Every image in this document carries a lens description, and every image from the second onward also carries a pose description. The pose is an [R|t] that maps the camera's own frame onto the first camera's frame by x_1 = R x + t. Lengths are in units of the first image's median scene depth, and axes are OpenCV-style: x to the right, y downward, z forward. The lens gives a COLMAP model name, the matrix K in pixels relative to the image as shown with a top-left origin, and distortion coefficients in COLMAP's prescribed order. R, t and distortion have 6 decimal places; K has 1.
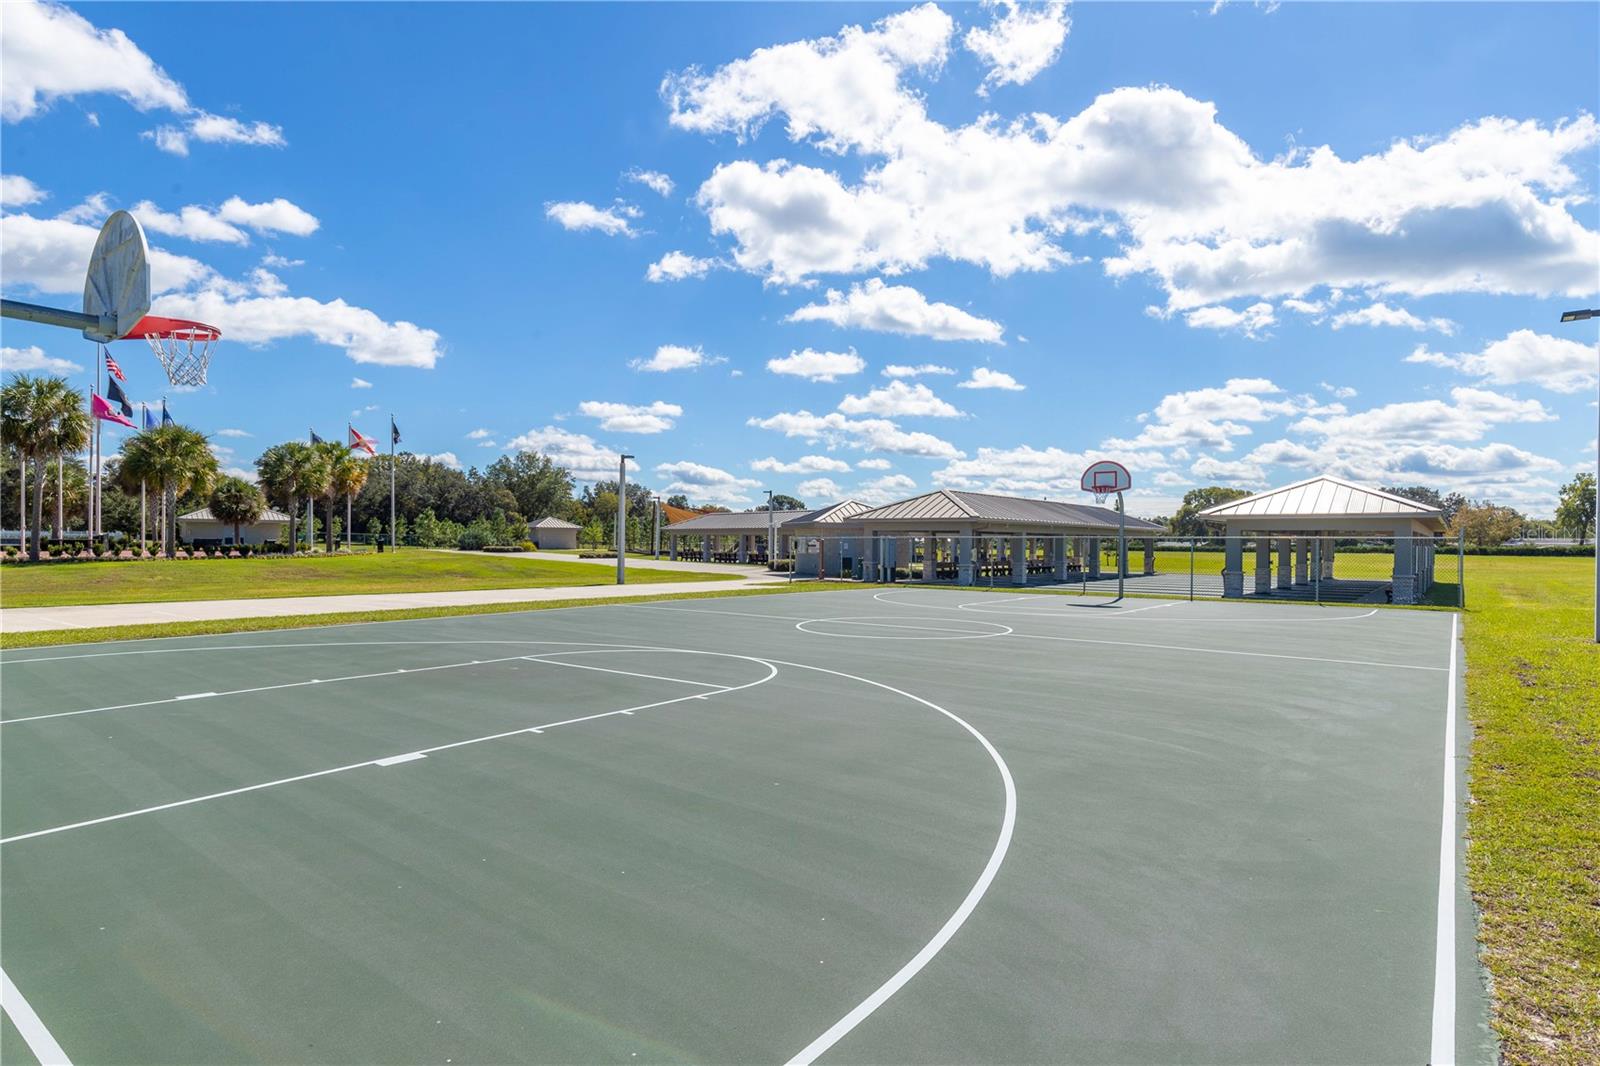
lens RADIAL K [[866.4, 0, 799.5], [0, 866.4, 535.5], [0, 0, 1]] dist [0.000130, 0.000002]
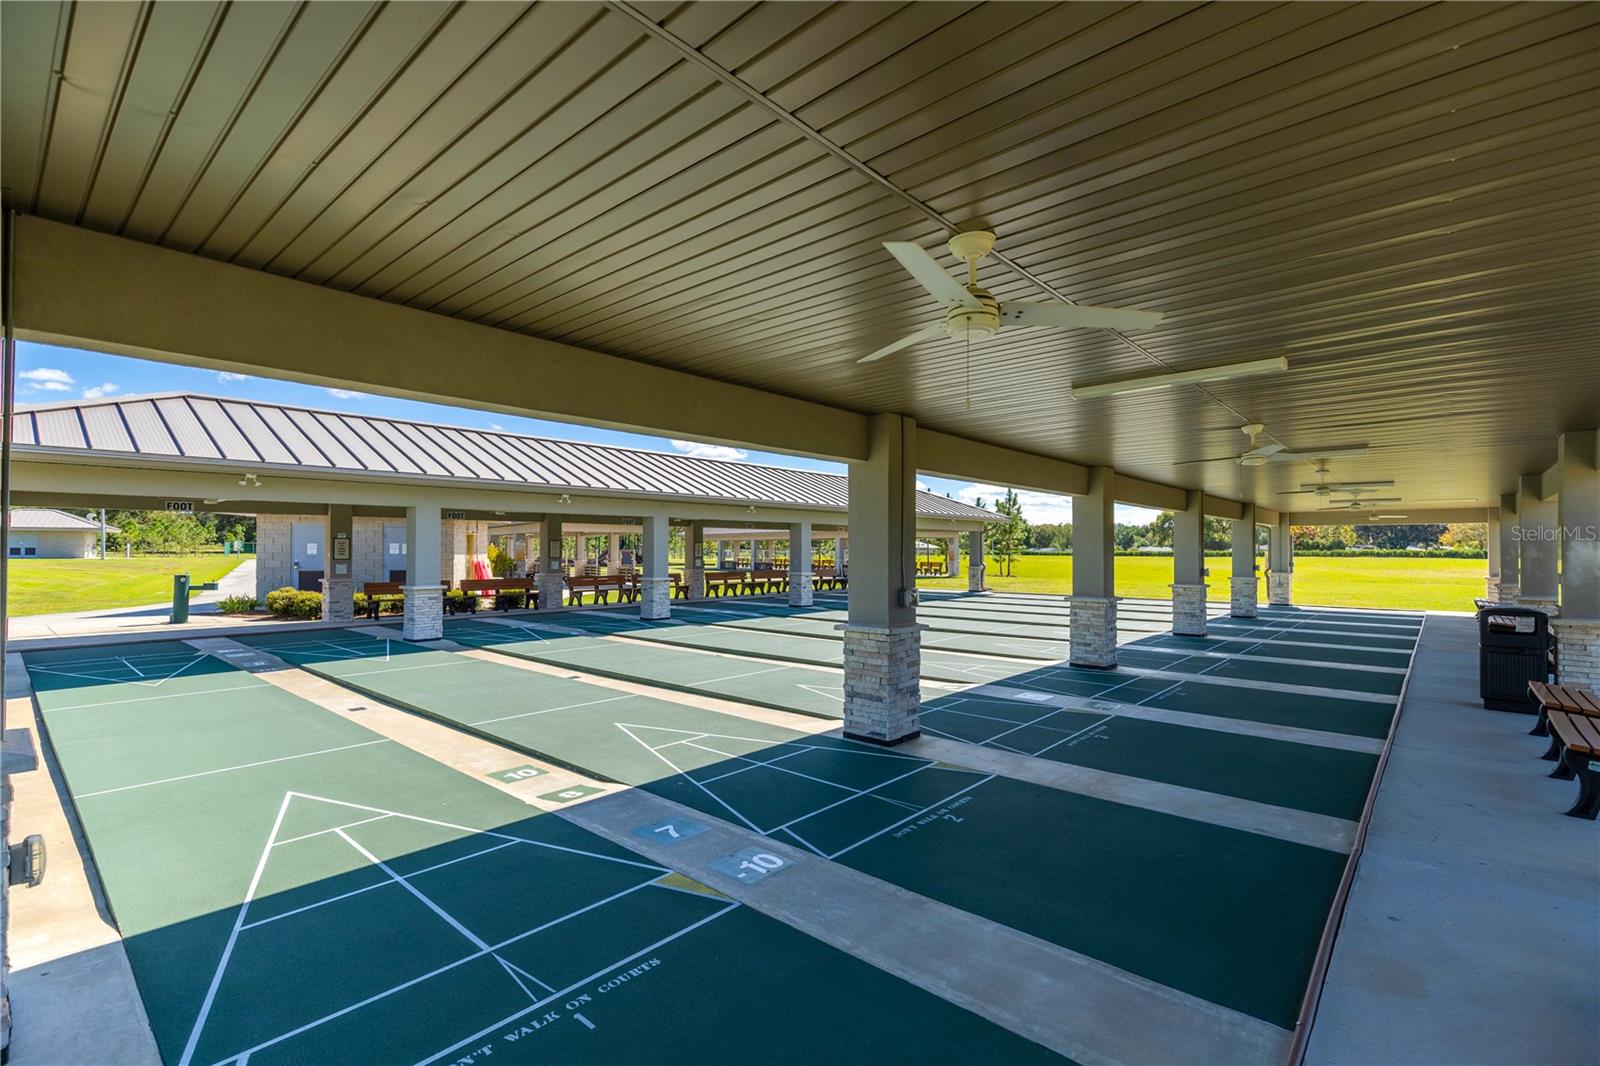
lens RADIAL K [[729.2, 0, 799.3], [0, 729.2, 537.4], [0, 0, 1]] dist [0.000049, -0.000036]
pose [[0.997513, -0.005547, -0.070259, 0.303803], [0.004848, 0.999937, -0.010121, 0.010608], [0.070311, 0.009755, 0.997477, 0.472664]]
